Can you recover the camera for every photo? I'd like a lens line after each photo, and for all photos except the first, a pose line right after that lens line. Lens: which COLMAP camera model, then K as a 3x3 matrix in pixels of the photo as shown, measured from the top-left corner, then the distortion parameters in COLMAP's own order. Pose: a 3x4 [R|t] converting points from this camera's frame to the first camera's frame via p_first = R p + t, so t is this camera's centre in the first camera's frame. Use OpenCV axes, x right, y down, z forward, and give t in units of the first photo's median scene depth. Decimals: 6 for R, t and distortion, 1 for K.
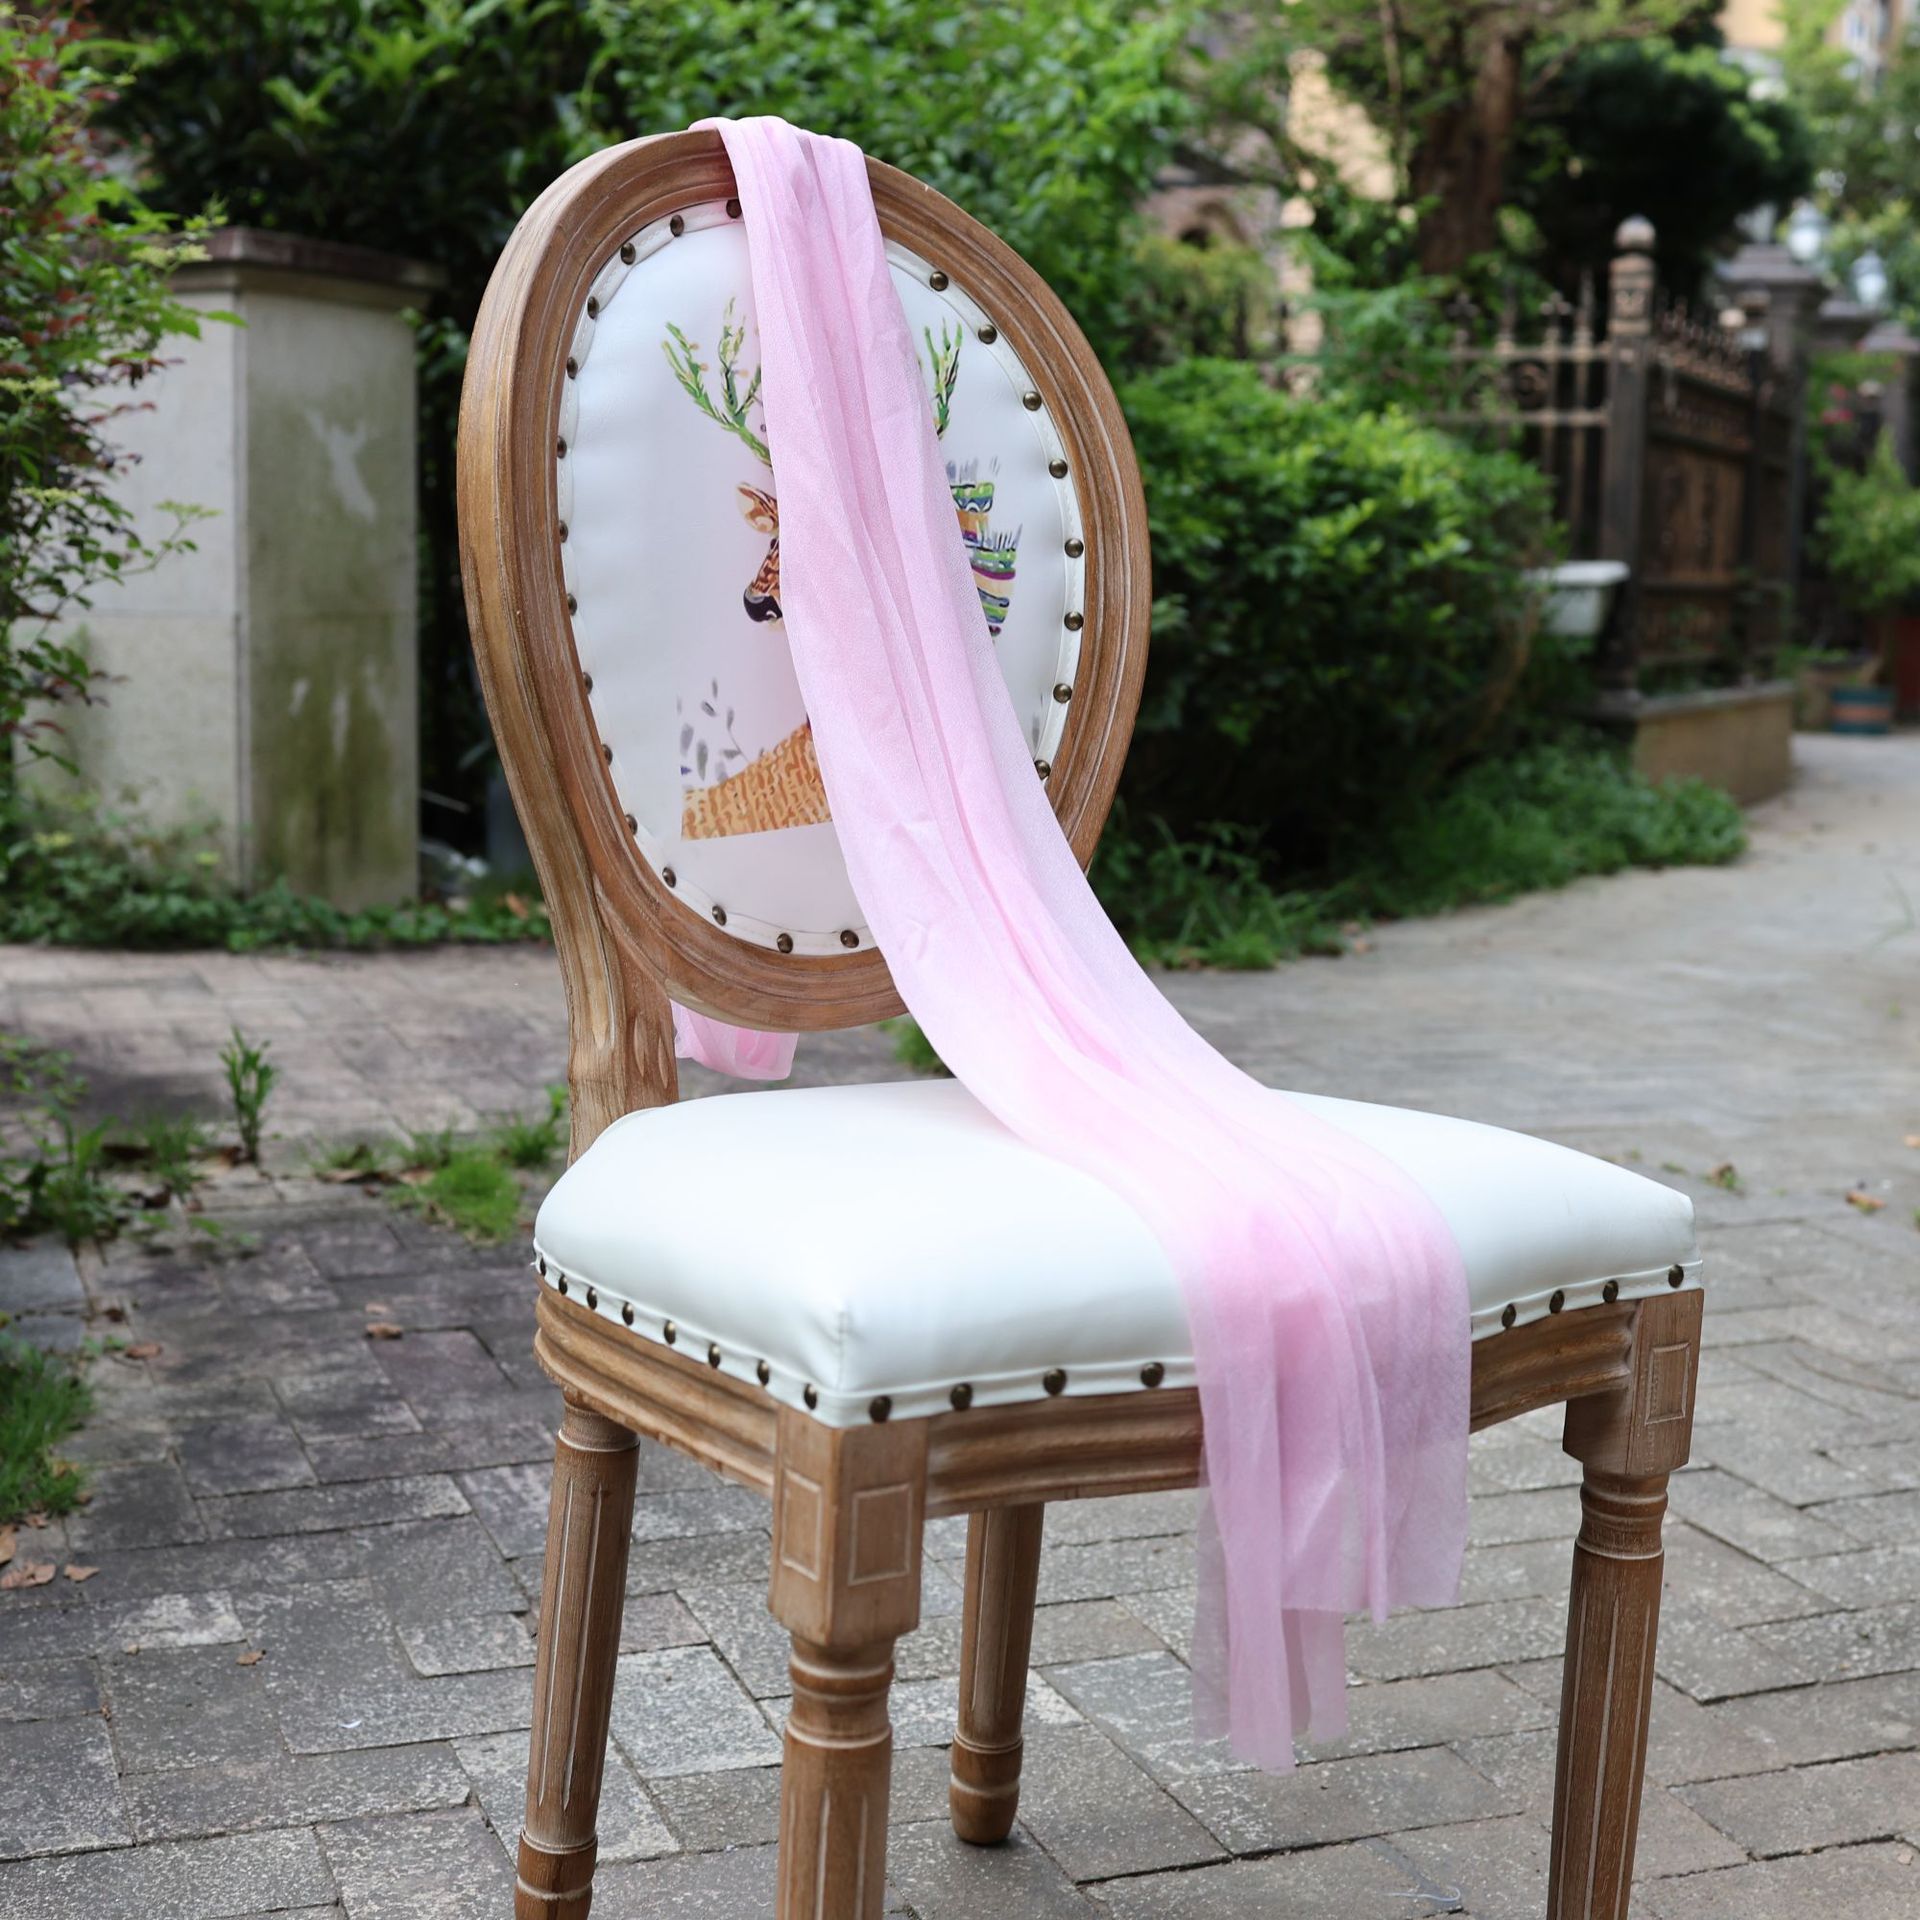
lens RADIAL K [[2842.4, 0, 964.0], [0, 2842.4, 969.6], [0, 0, 1]] dist [-0.099978, 0.105293]
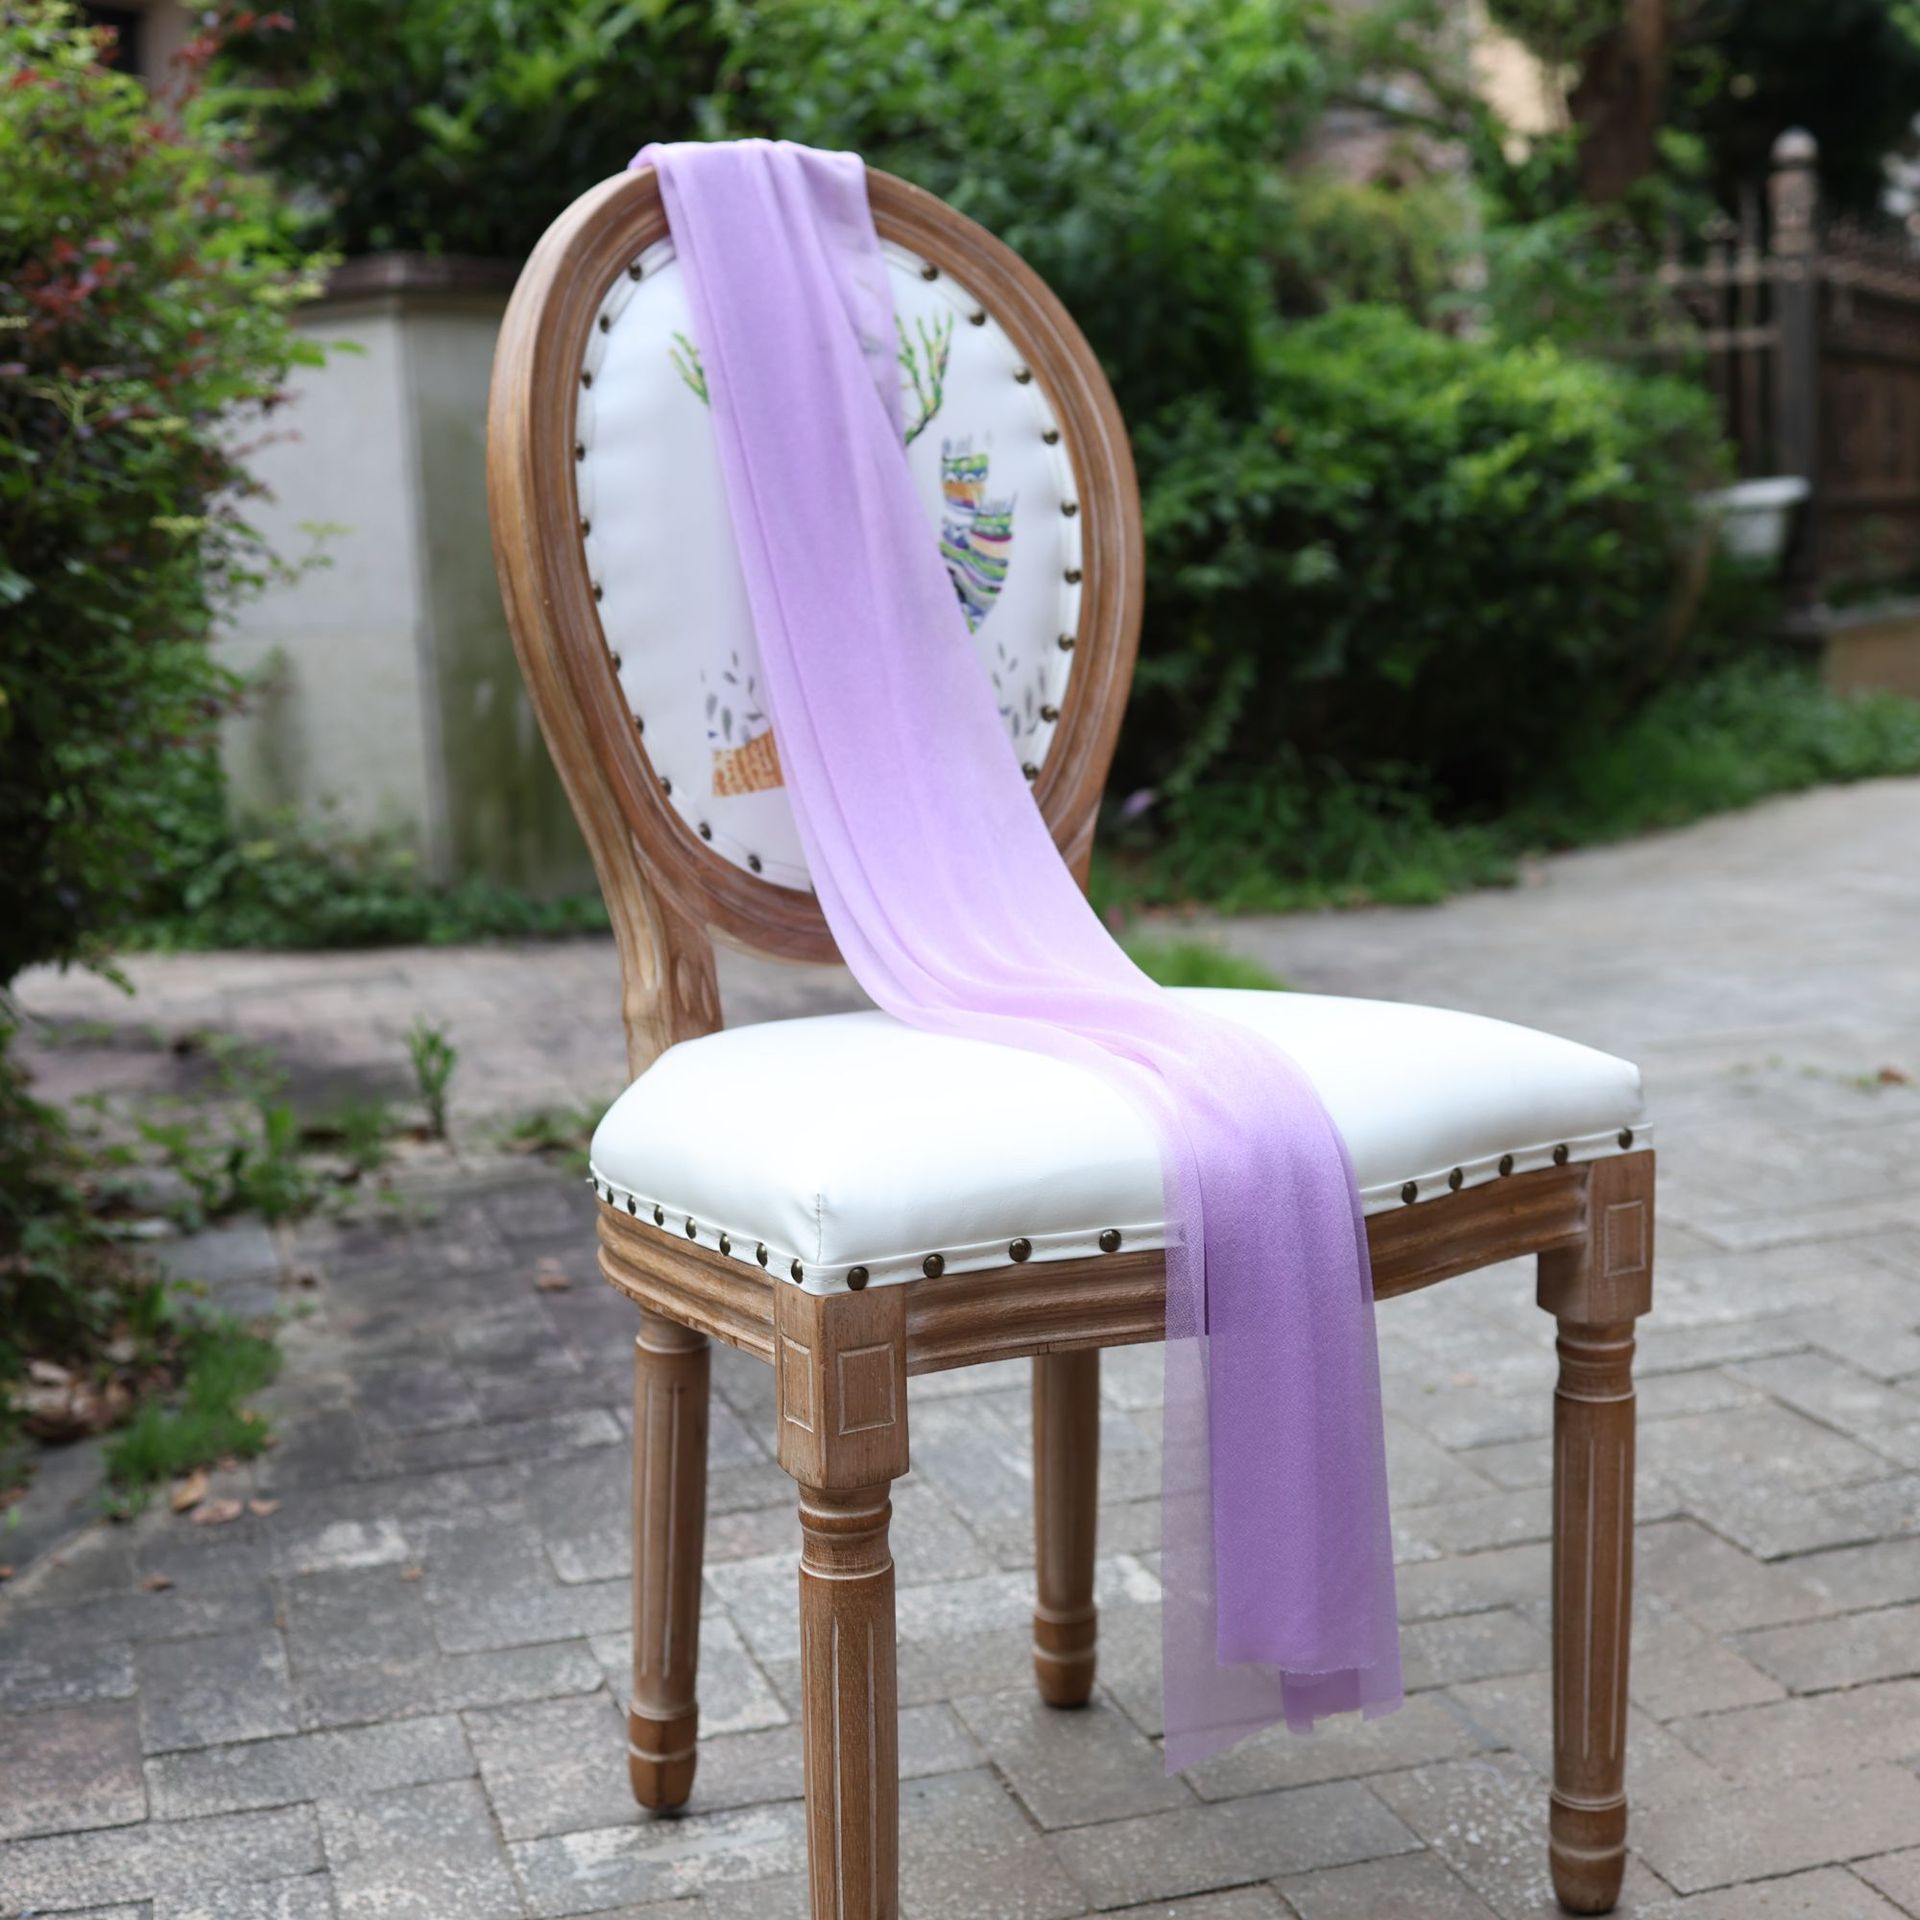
lens RADIAL K [[2841.0, 0, 960.0], [0, 2841.0, 960.0], [0, 0, 1]] dist [-0.074390, -0.002099]
pose [[0.994521, -0.058122, -0.086889, 0.064968], [0.058727, 0.998264, 0.004416, 0.013543], [0.086482, -0.009494, 0.996208, -0.071193]]
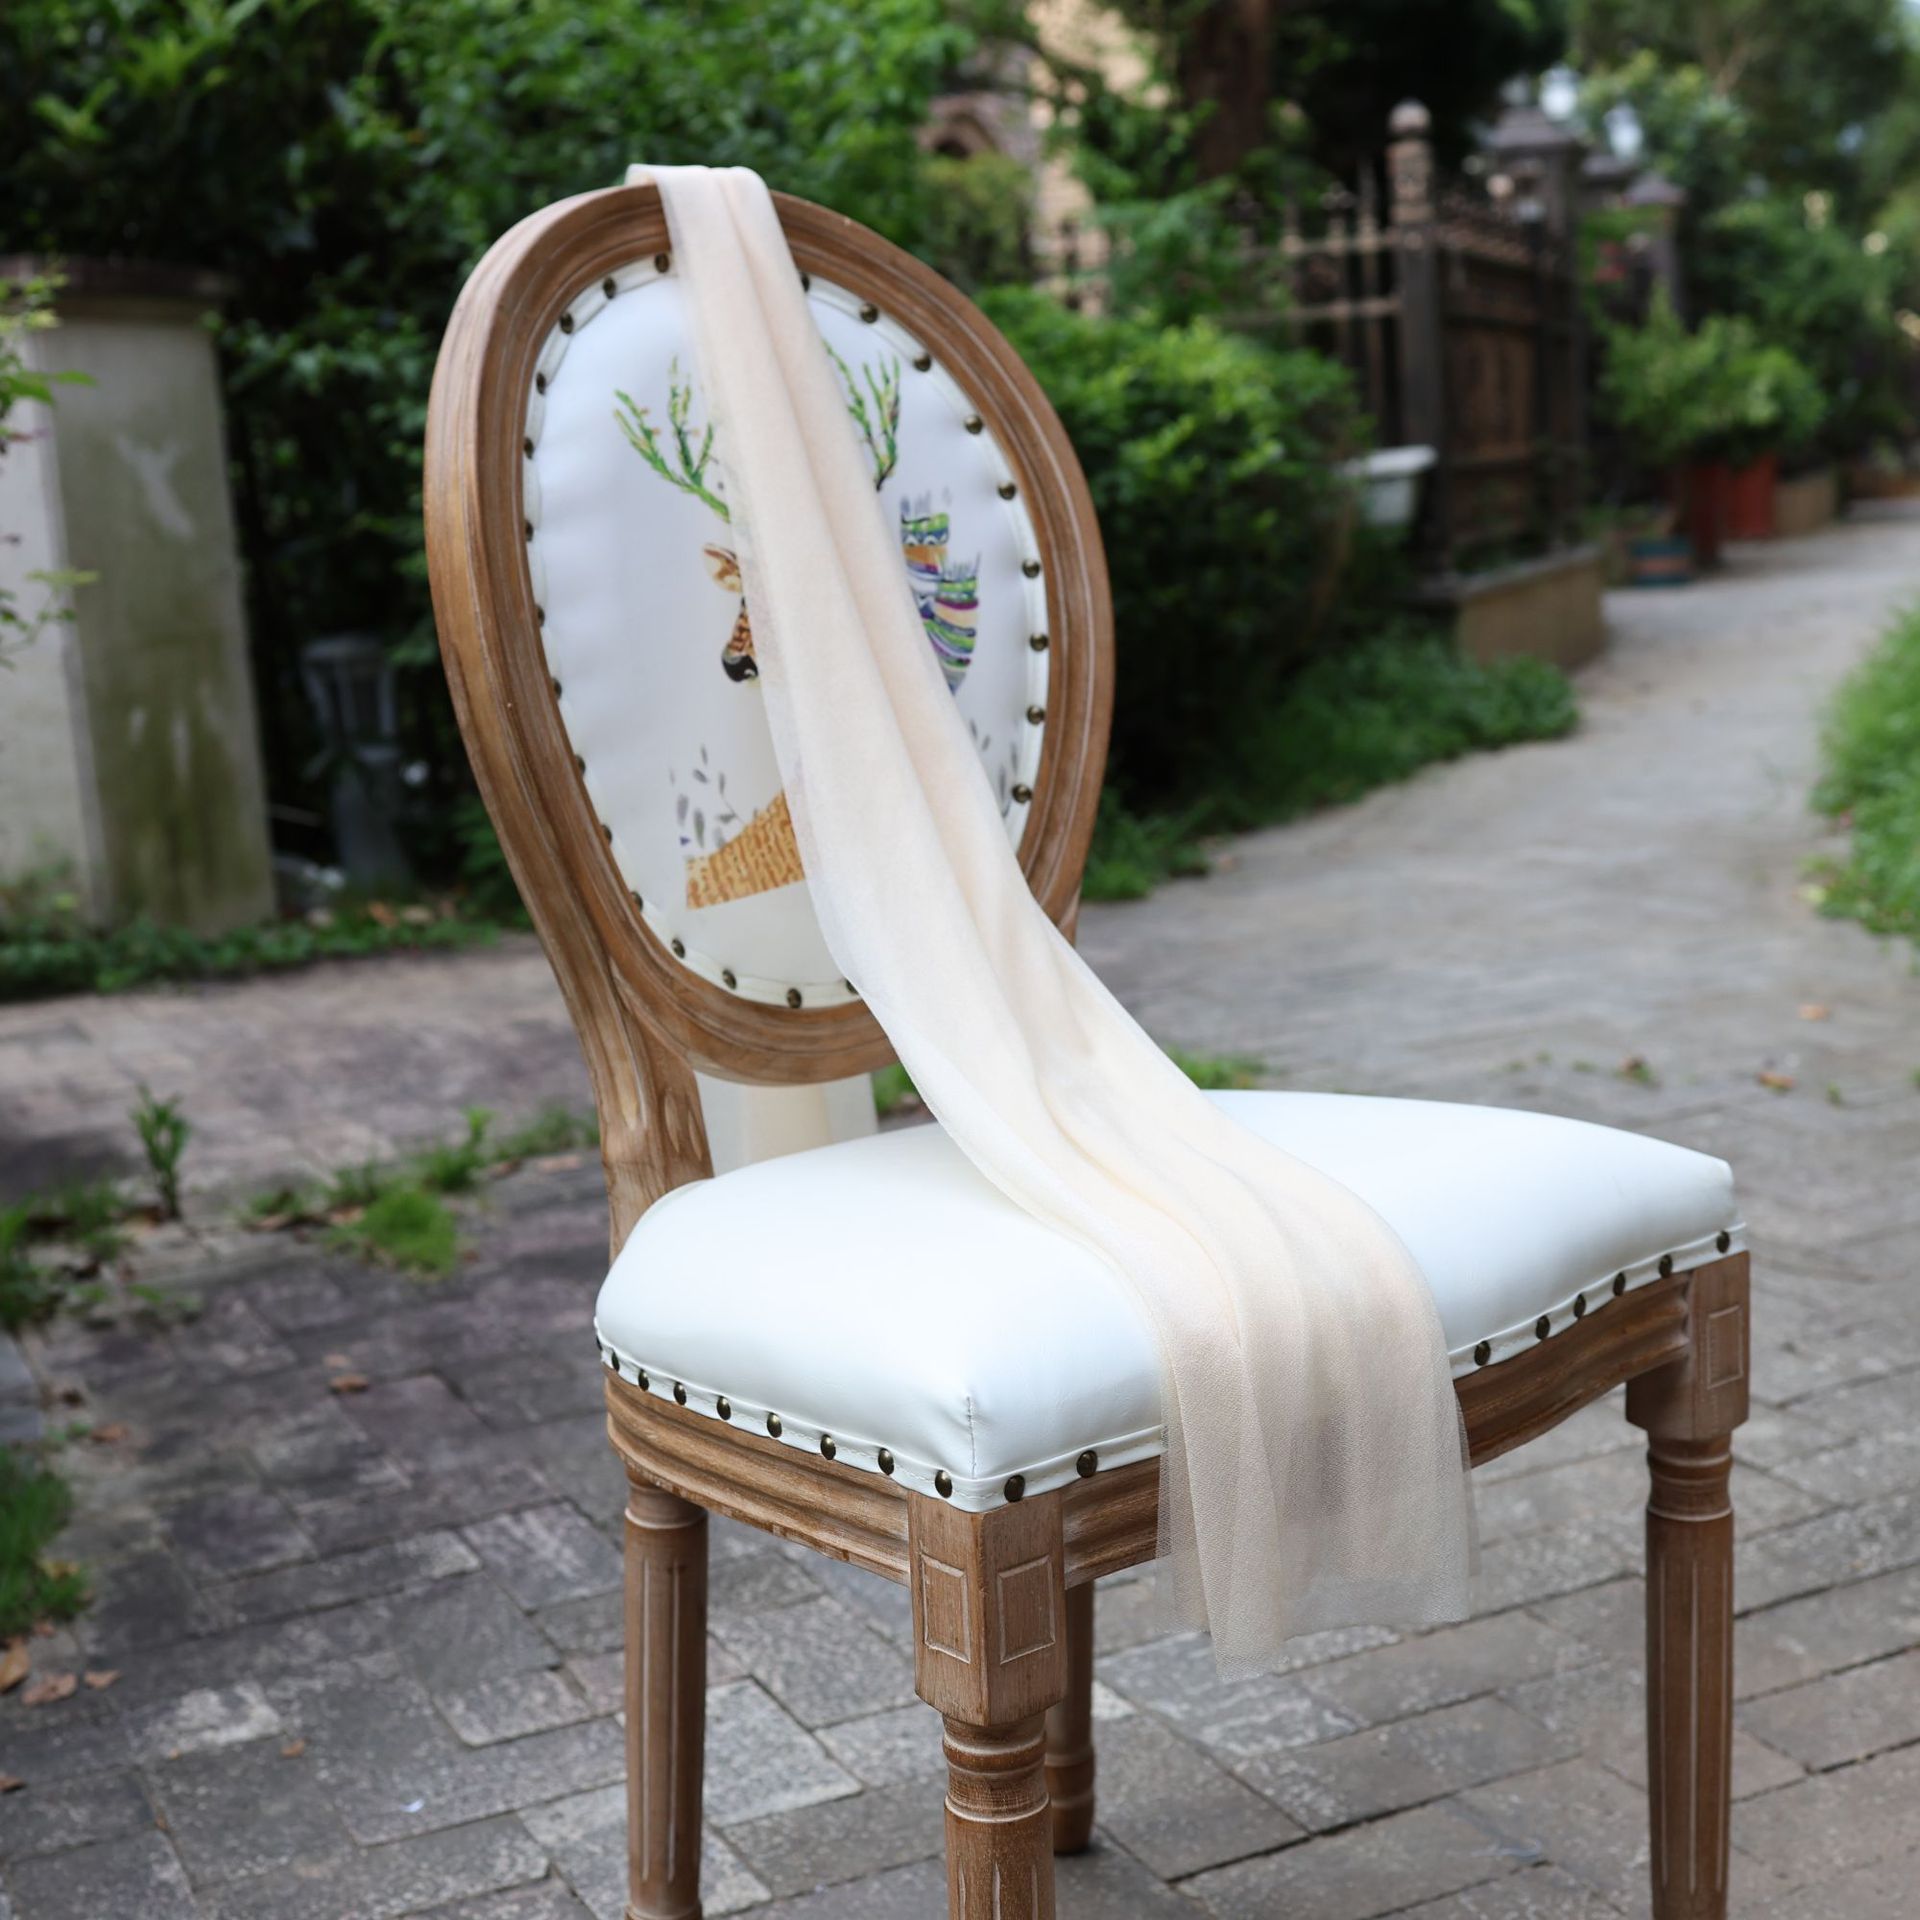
lens RADIAL K [[2849.6, 0, 960.1], [0, 2849.6, 970.6], [0, 0, 1]] dist [-0.098975, 0.109497]
pose [[0.992589, -0.106661, 0.058221, -0.047447], [0.105019, 0.994000, 0.030576, -0.032914], [-0.061133, -0.024235, 0.997835, -0.000681]]
